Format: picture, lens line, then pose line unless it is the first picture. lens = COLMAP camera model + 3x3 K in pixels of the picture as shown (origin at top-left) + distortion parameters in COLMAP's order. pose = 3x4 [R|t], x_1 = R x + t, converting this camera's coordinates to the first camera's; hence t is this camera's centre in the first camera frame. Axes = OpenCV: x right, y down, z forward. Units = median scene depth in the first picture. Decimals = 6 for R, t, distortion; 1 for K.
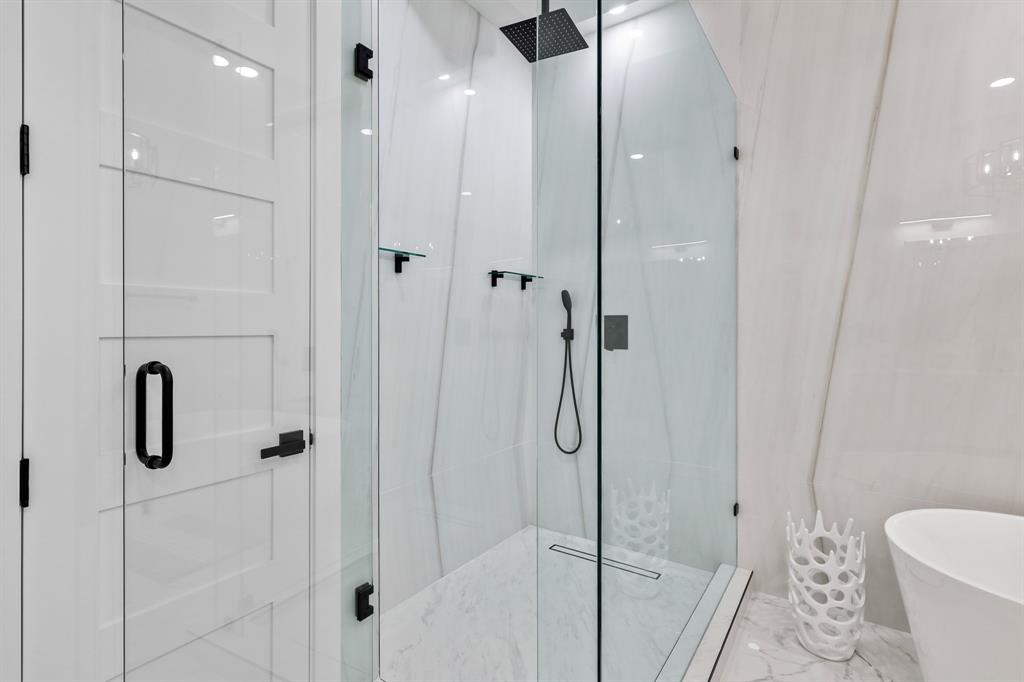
lens RADIAL K [[492.6, 0, 518.6], [0, 492.6, 322.8], [0, 0, 1]] dist [-0.000484, -0.000184]
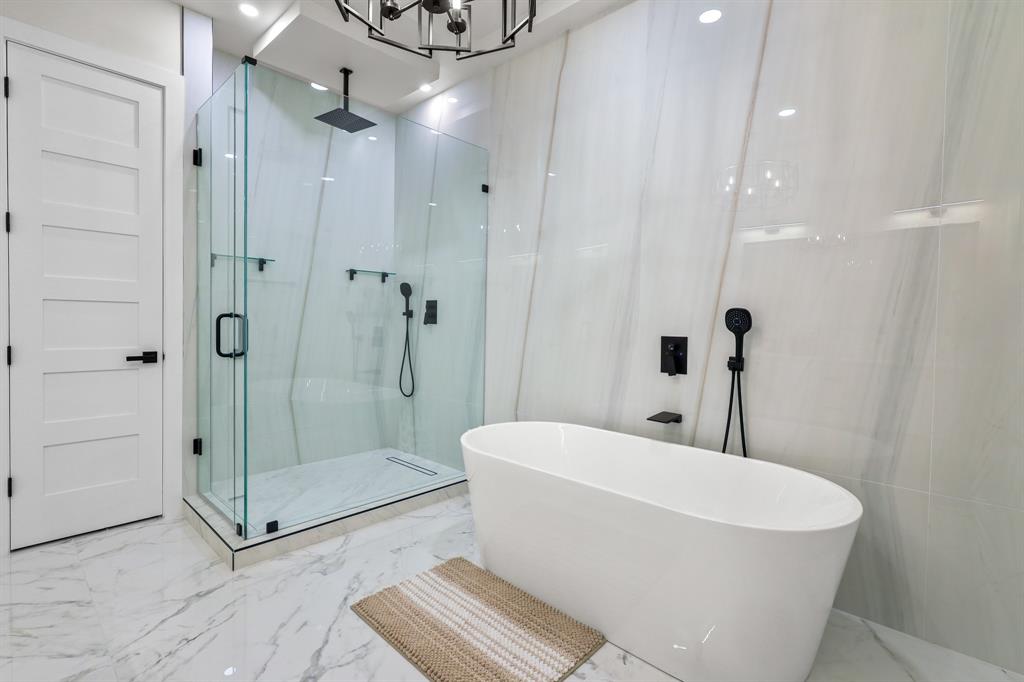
lens RADIAL K [[480.4, 0, 512.9], [0, 480.4, 329.7], [0, 0, 1]] dist [0.005108, 0.000472]
pose [[0.986282, 0.018980, -0.163976, 0.893594], [-0.015226, 0.999593, 0.024118, 0.043757], [0.164367, -0.021291, 0.986169, -0.466241]]
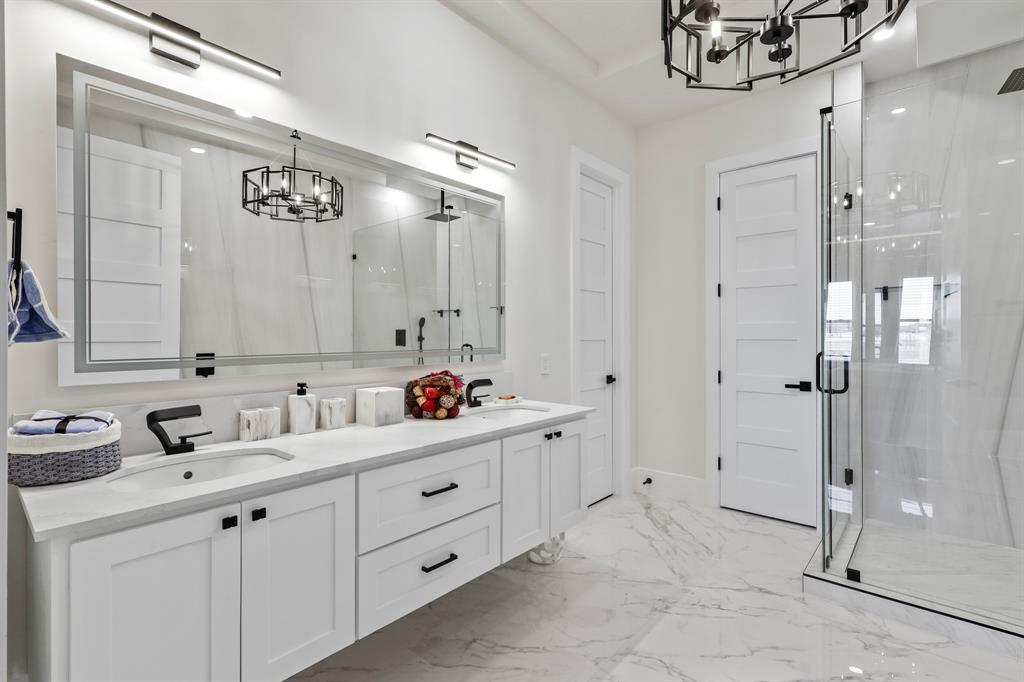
lens RADIAL K [[480.4, 0, 512.9], [0, 480.4, 329.7], [0, 0, 1]] dist [0.005108, 0.000472]
pose [[-0.121000, -0.010843, -0.992593, 1.351166], [0.007250, 0.999904, -0.011807, -0.004348], [0.992626, -0.008625, -0.120910, -0.067509]]
